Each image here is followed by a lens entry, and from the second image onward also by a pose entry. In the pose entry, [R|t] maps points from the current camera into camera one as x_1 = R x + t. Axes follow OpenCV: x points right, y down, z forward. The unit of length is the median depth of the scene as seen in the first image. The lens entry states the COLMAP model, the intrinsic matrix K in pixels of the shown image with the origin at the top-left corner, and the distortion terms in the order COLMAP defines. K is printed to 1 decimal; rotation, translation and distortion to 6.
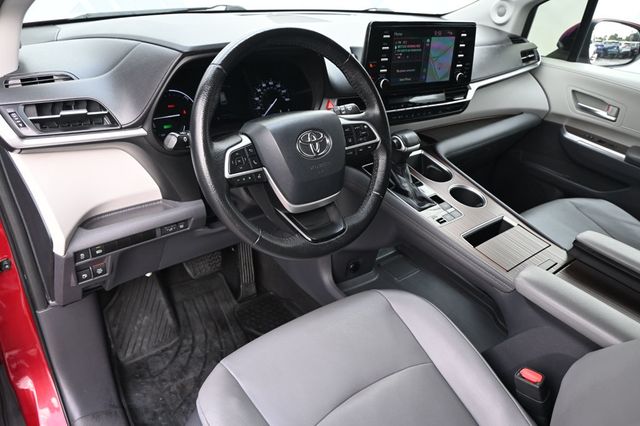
lens RADIAL K [[467.6, 0, 310.0], [0, 467.6, 199.4], [0, 0, 1]] dist [-0.002593, -0.010405]
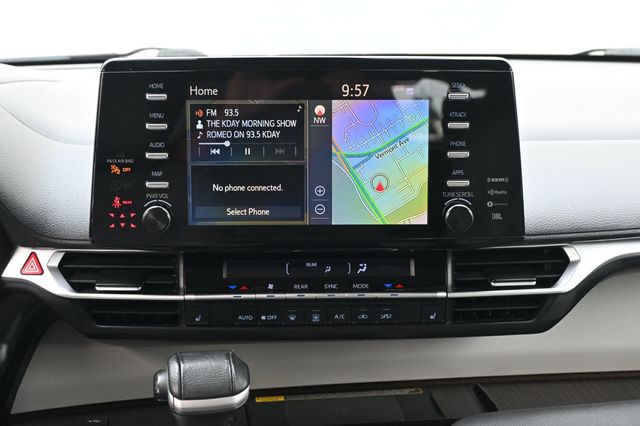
lens RADIAL K [[1188.8, 0, 320.5], [0, 1188.8, 211.1], [0, 0, 1]] dist [0.059995, 0.000000]
pose [[0.844668, 0.037060, -0.534006, 0.776201], [-0.185554, 0.956018, -0.227154, -0.064349], [0.502101, 0.290957, 0.814395, 0.302645]]
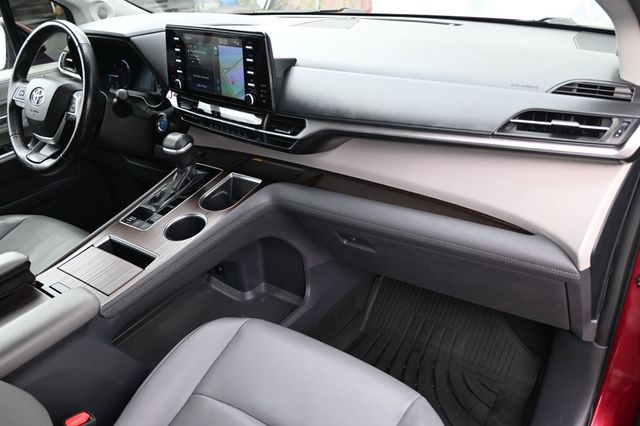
lens RADIAL K [[519.8, 0, 322.3], [0, 519.8, 210.9], [0, 0, 1]] dist [-0.049196, -0.002517]
pose [[0.261465, 0.363956, -0.893964, 1.370050], [-0.380930, 0.889913, 0.250893, -0.408596], [0.886864, 0.274937, 0.371323, 0.945867]]
